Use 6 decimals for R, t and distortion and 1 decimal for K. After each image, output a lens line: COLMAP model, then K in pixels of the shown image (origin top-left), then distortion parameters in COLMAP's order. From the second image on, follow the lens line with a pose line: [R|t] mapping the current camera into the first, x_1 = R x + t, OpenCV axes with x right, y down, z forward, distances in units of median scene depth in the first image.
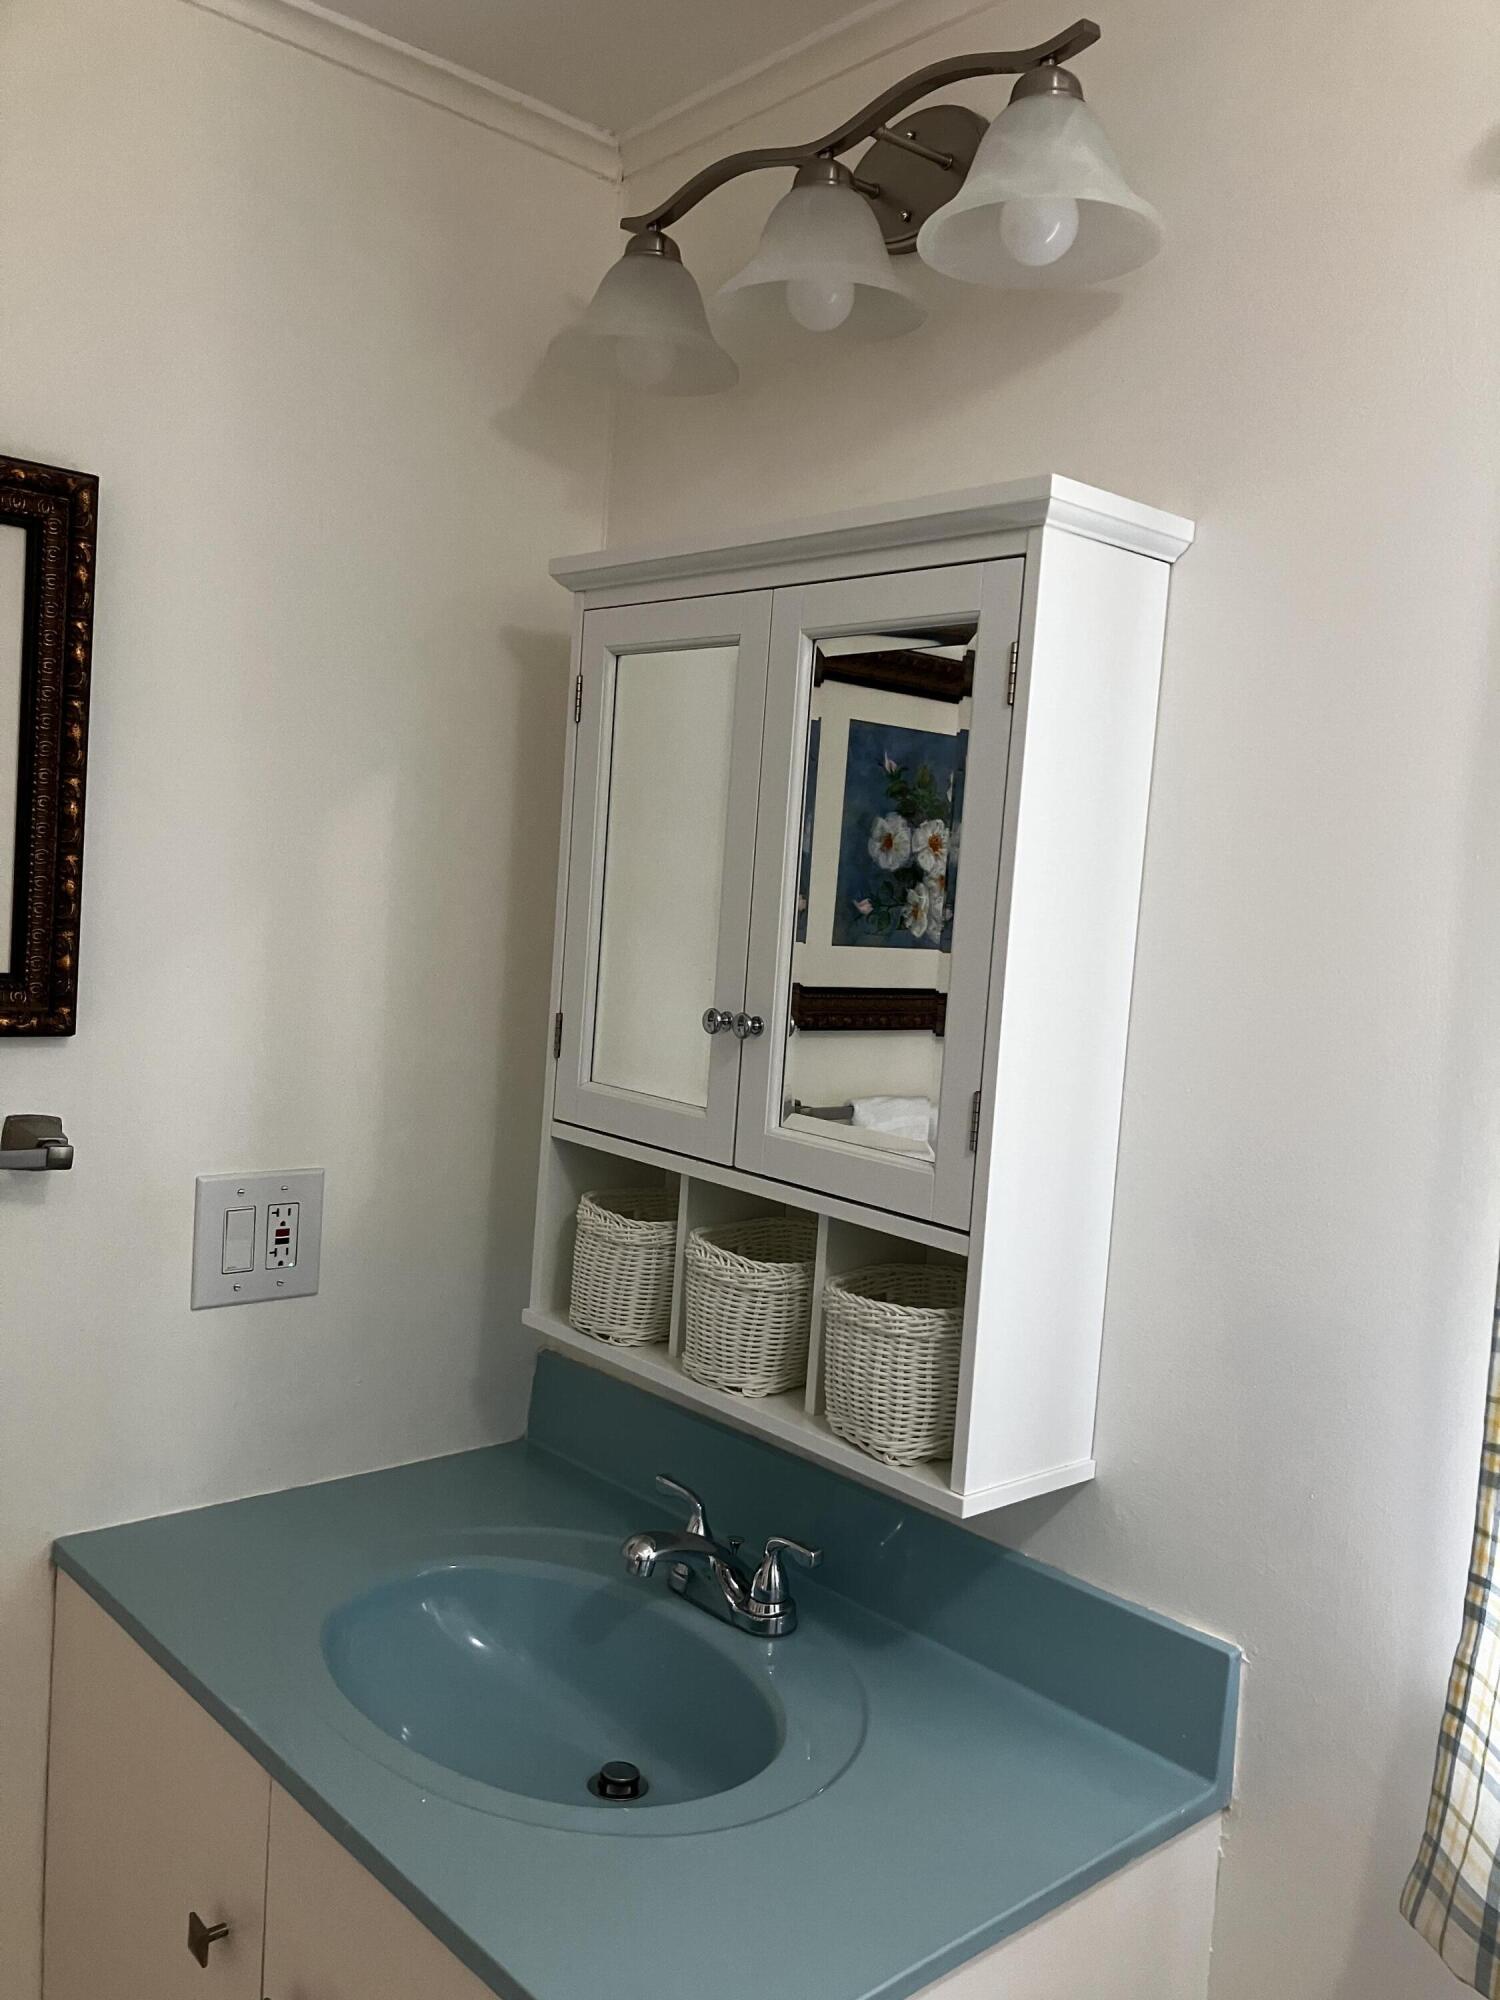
lens RADIAL K [[1635.8, 0, 749.5], [0, 1635.8, 993.7], [0, 0, 1]] dist [0.017982, -0.025950]
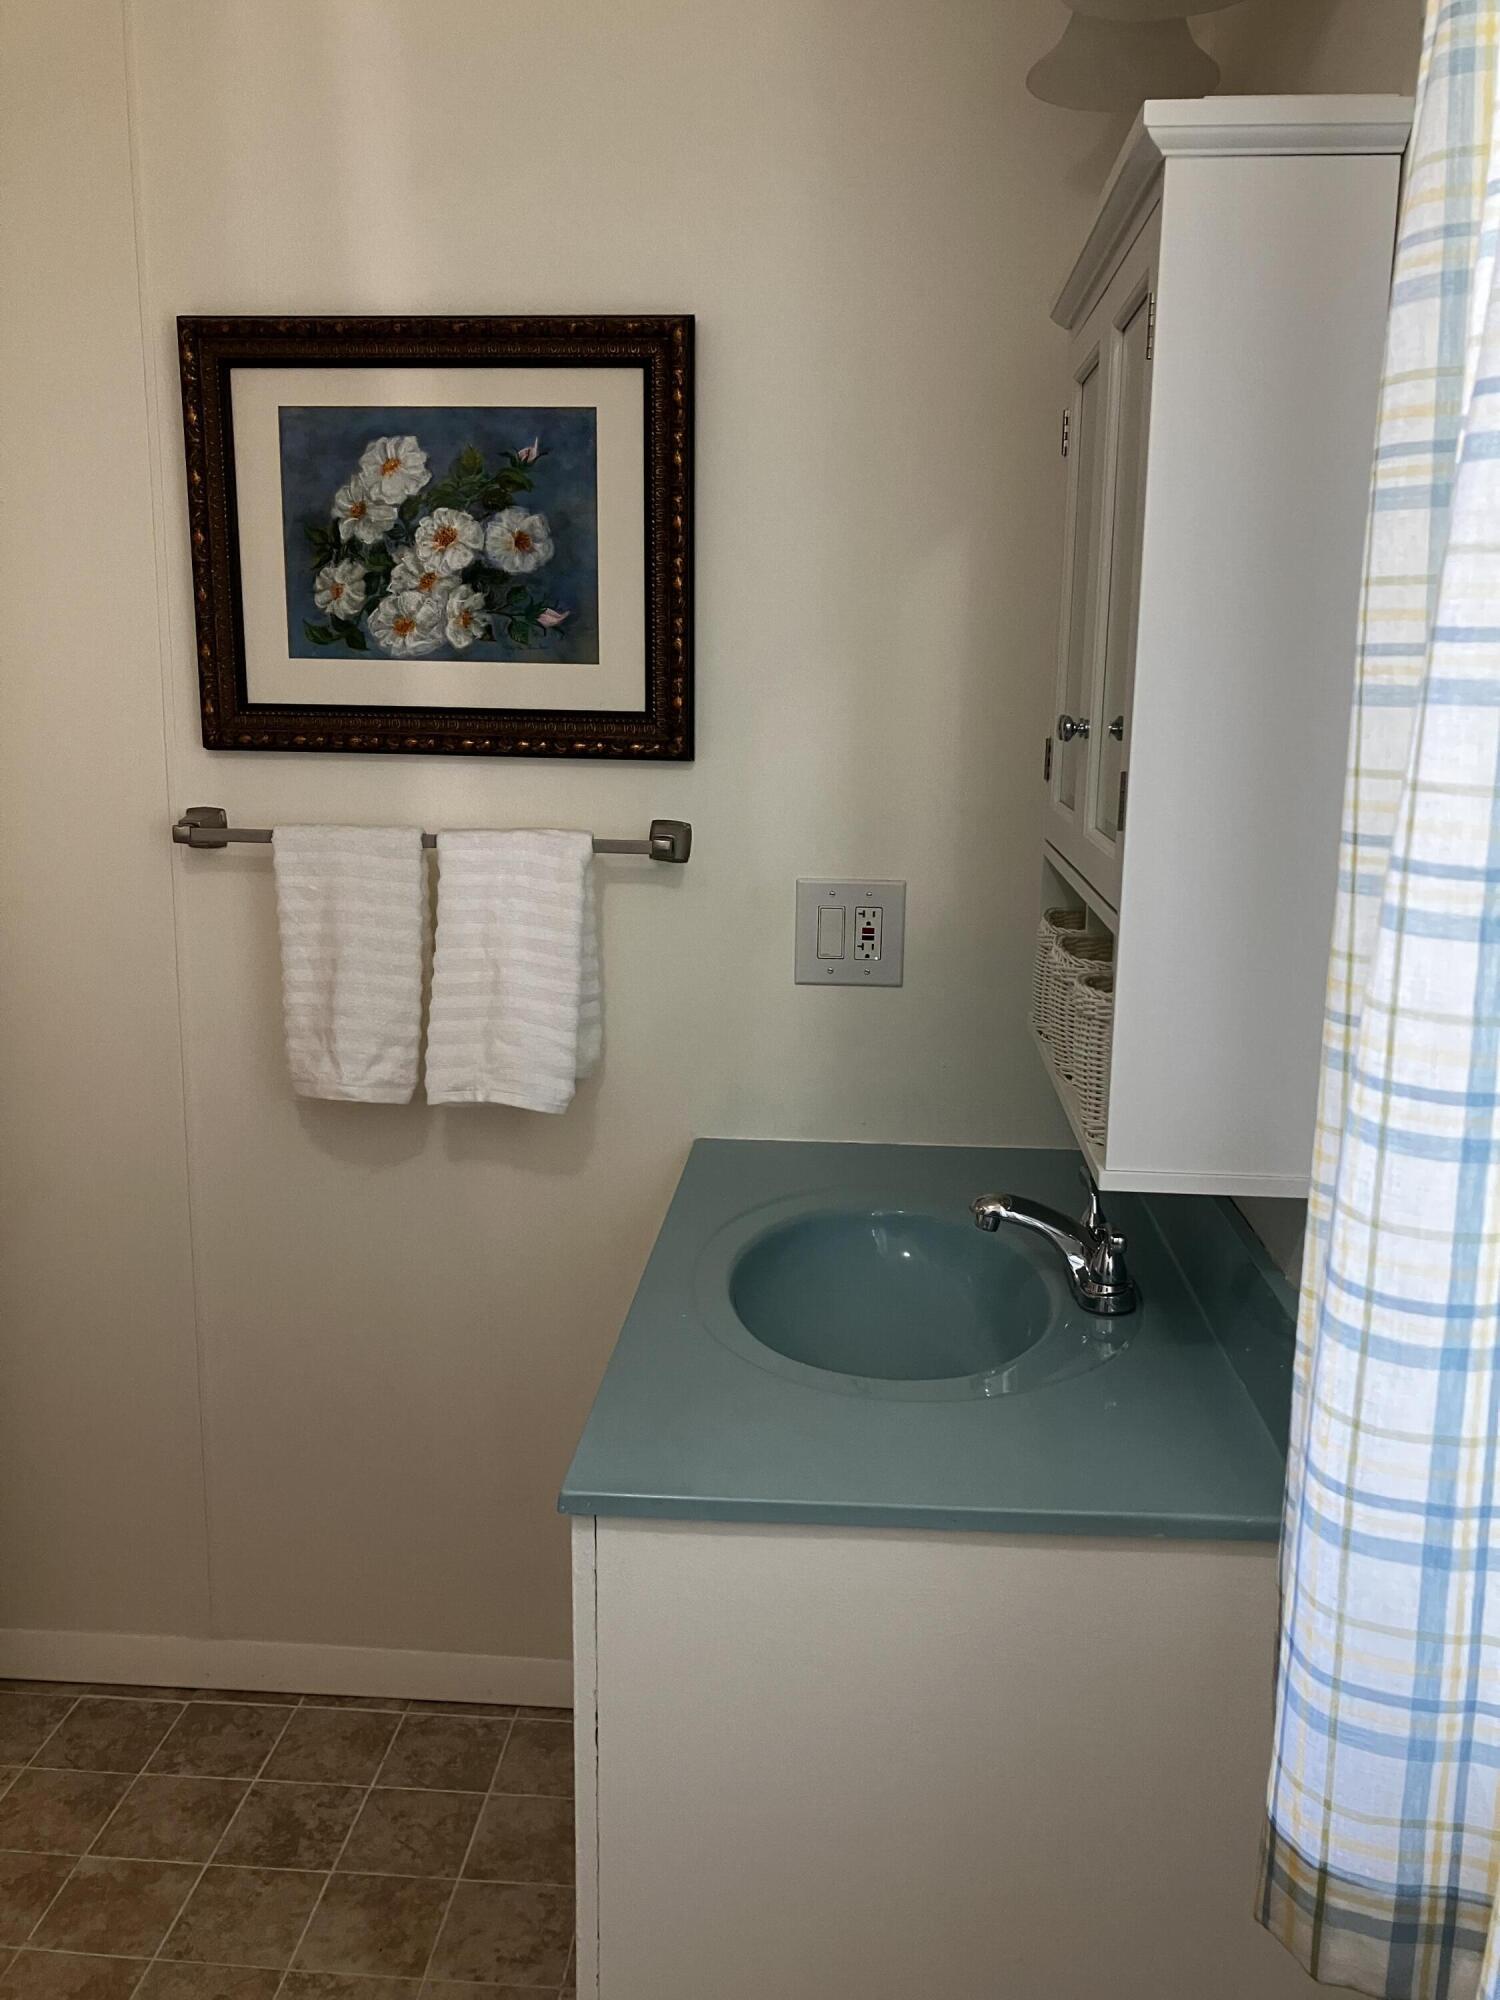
lens RADIAL K [[1635.8, 0, 752.7], [0, 1635.8, 1003.2], [0, 0, 1]] dist [0.017982, -0.025950]
pose [[0.697457, 0.085965, -0.711452, 0.527473], [-0.011919, 0.994033, 0.108425, 0.070349], [0.716528, -0.067142, 0.694320, 0.099027]]
